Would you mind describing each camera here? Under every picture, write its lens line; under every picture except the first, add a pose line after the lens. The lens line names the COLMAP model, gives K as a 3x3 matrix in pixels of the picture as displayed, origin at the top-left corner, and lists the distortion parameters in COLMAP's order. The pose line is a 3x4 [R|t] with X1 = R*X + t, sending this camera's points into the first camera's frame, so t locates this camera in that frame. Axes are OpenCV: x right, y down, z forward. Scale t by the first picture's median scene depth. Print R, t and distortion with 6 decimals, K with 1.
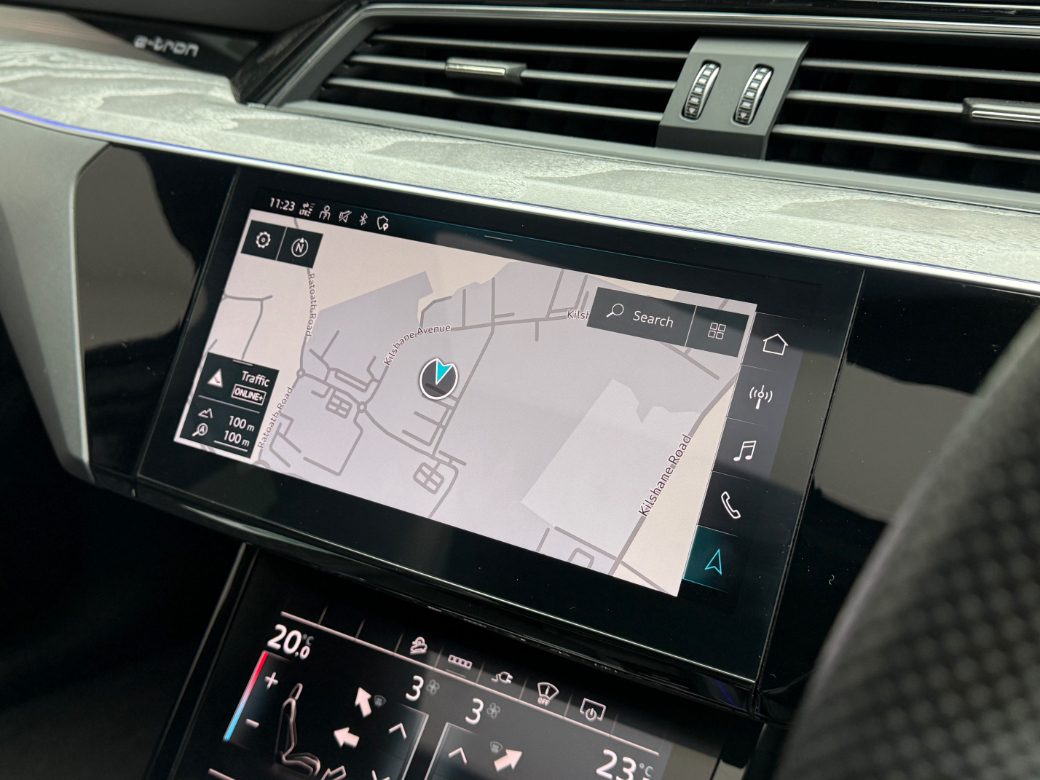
lens RADIAL K [[1194.4, 0, 520.0], [0, 1194.4, 390.0], [0, 0, 1]] dist [0.241846, -0.663494]
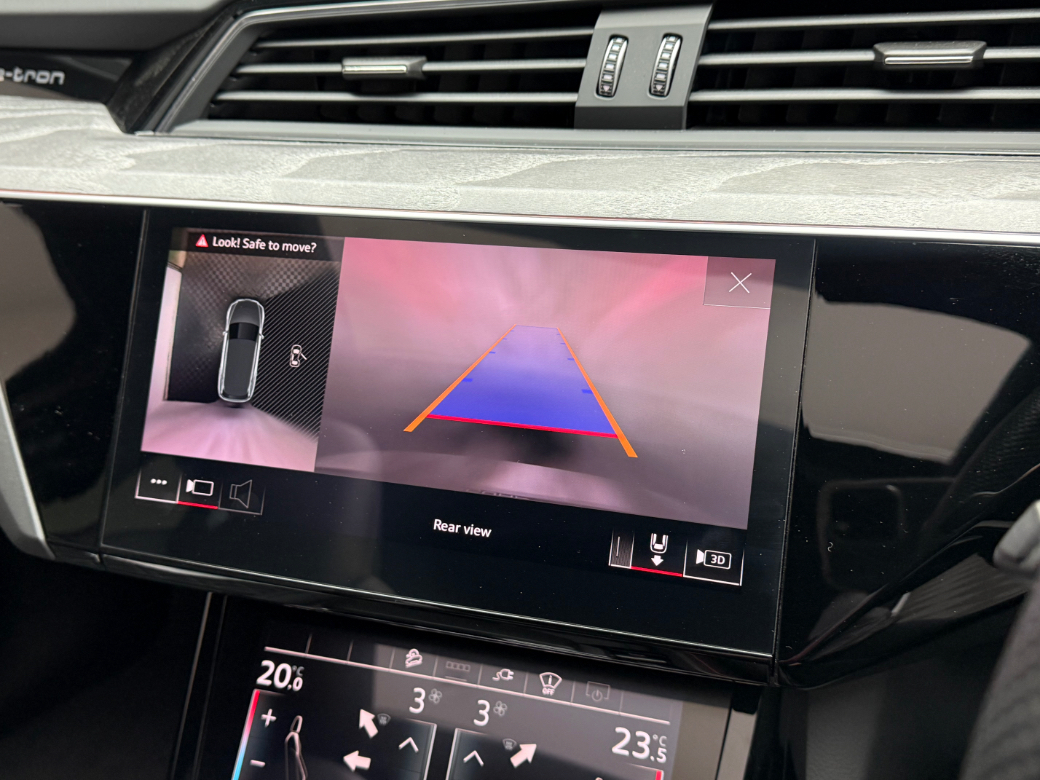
lens RADIAL K [[1194.4, 0, 520.0], [0, 1194.4, 390.0], [0, 0, 1]] dist [0.241846, -0.663494]
pose [[0.981403, -0.161672, 0.103491, -0.067749], [0.153933, 0.984927, 0.078890, -0.074951], [-0.114685, -0.061492, 0.991497, 0.012618]]
